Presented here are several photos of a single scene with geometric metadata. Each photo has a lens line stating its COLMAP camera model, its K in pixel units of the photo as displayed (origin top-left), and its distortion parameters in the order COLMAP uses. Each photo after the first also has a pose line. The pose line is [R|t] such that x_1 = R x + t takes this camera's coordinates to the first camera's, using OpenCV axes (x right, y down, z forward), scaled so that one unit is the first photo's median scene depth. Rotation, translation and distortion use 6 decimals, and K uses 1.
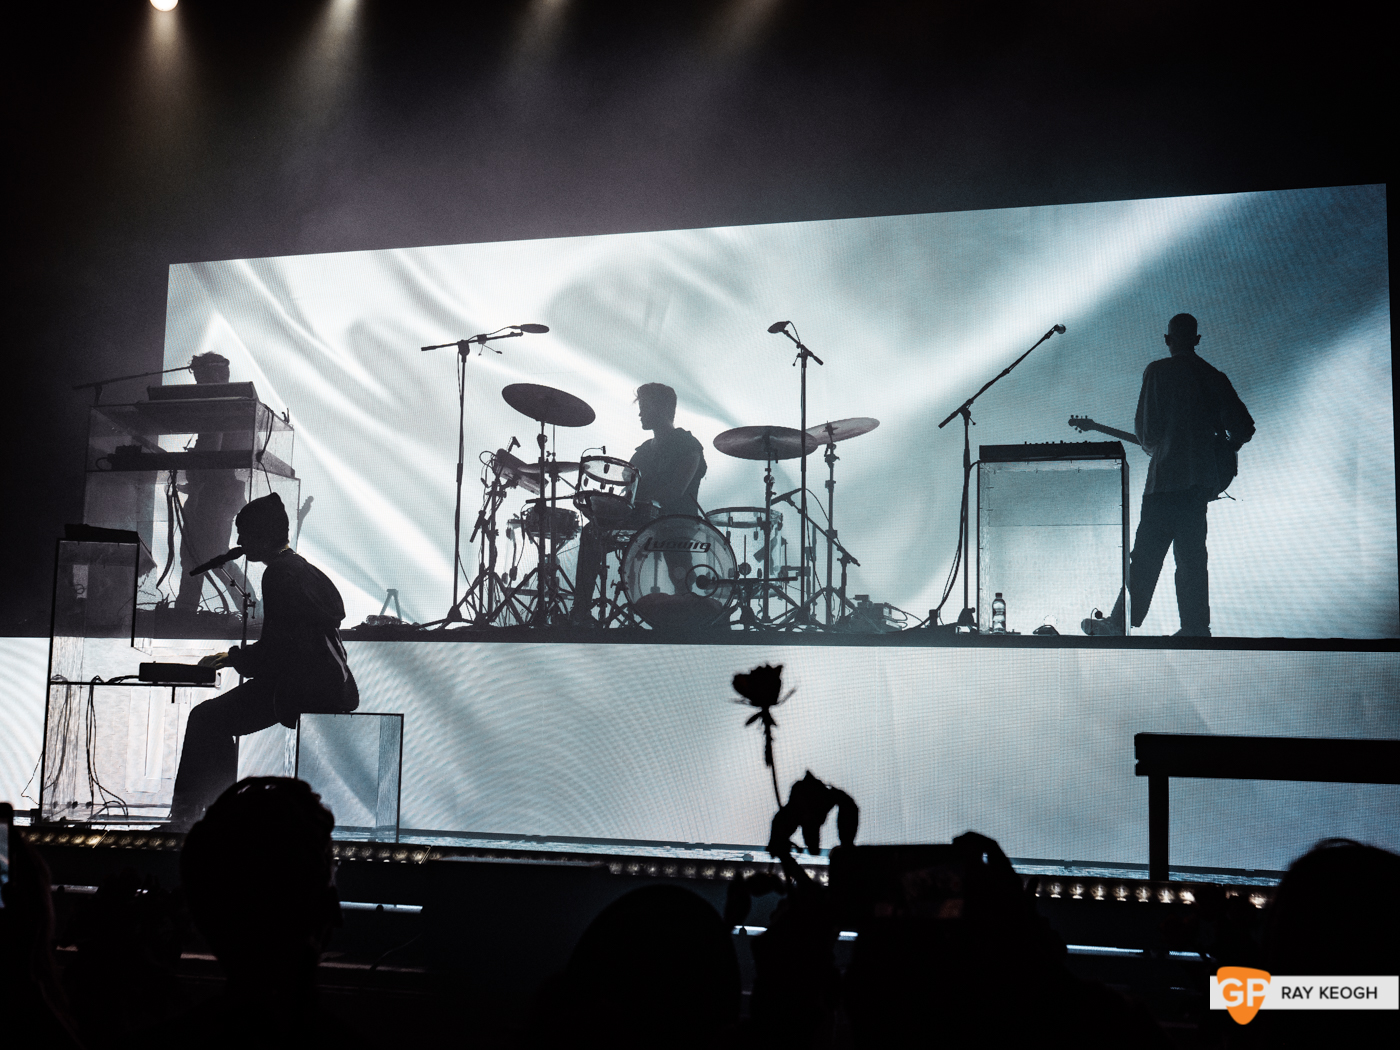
lens RADIAL K [[1636.1, 0, 700.0], [0, 1636.1, 525.0], [0, 0, 1]] dist [0.015559, 0.009334]
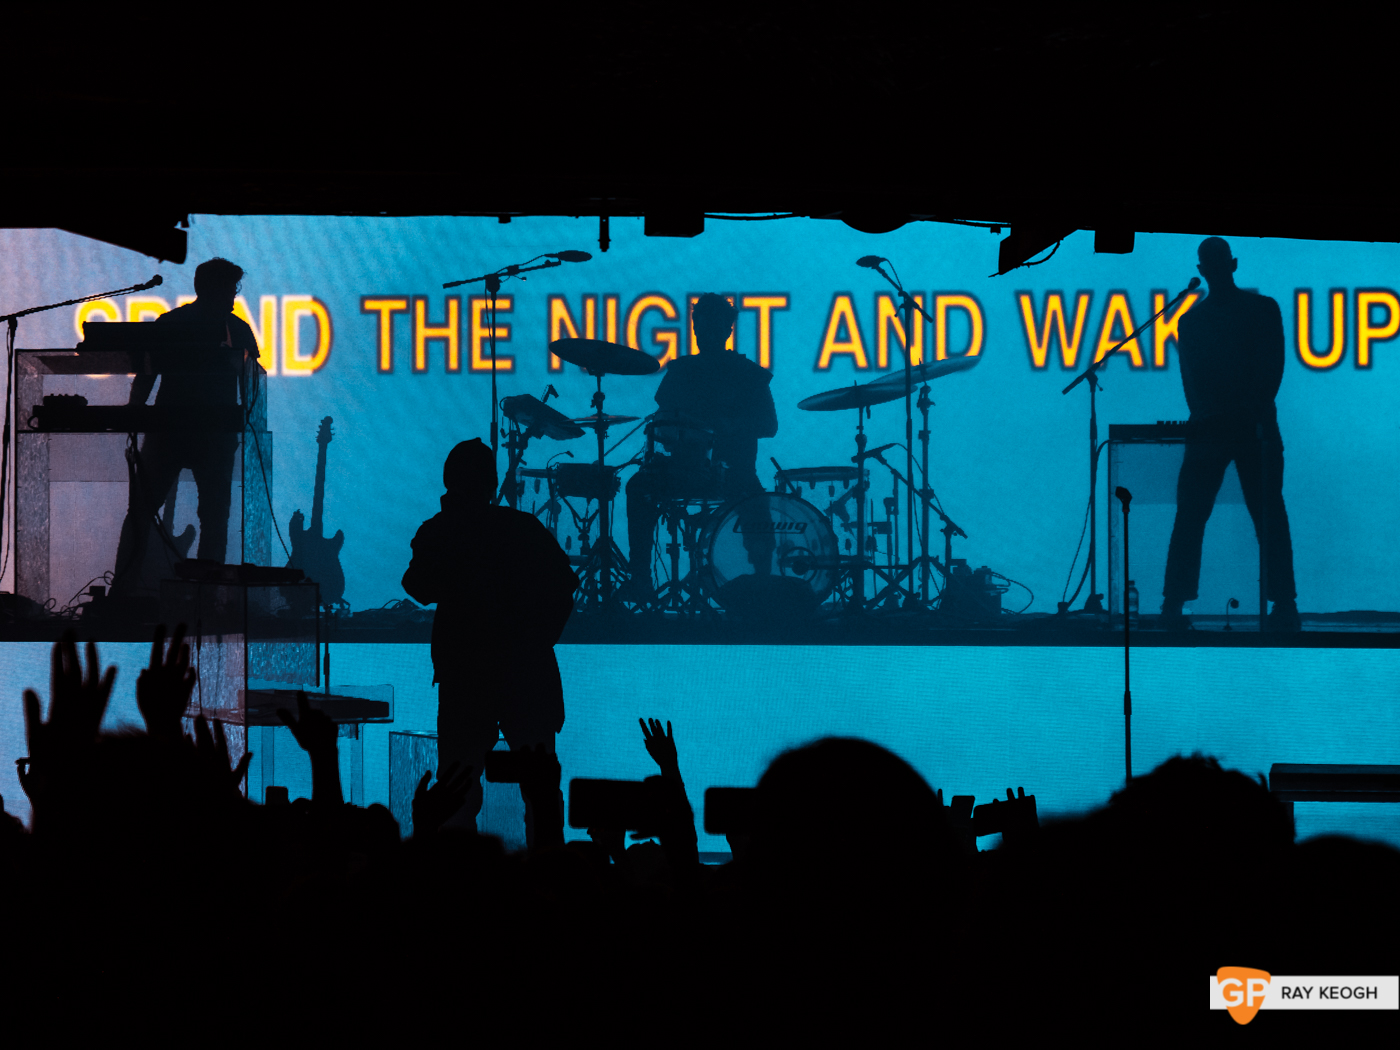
lens RADIAL K [[4822.1, 0, 700.0], [0, 4822.1, 525.0], [0, 0, 1]] dist [0.614399, 0.056402]
pose [[0.991077, -0.025797, 0.130772, -0.370678], [0.009124, 0.991921, 0.126526, -0.301040], [-0.132980, -0.124203, 0.983306, -1.479554]]
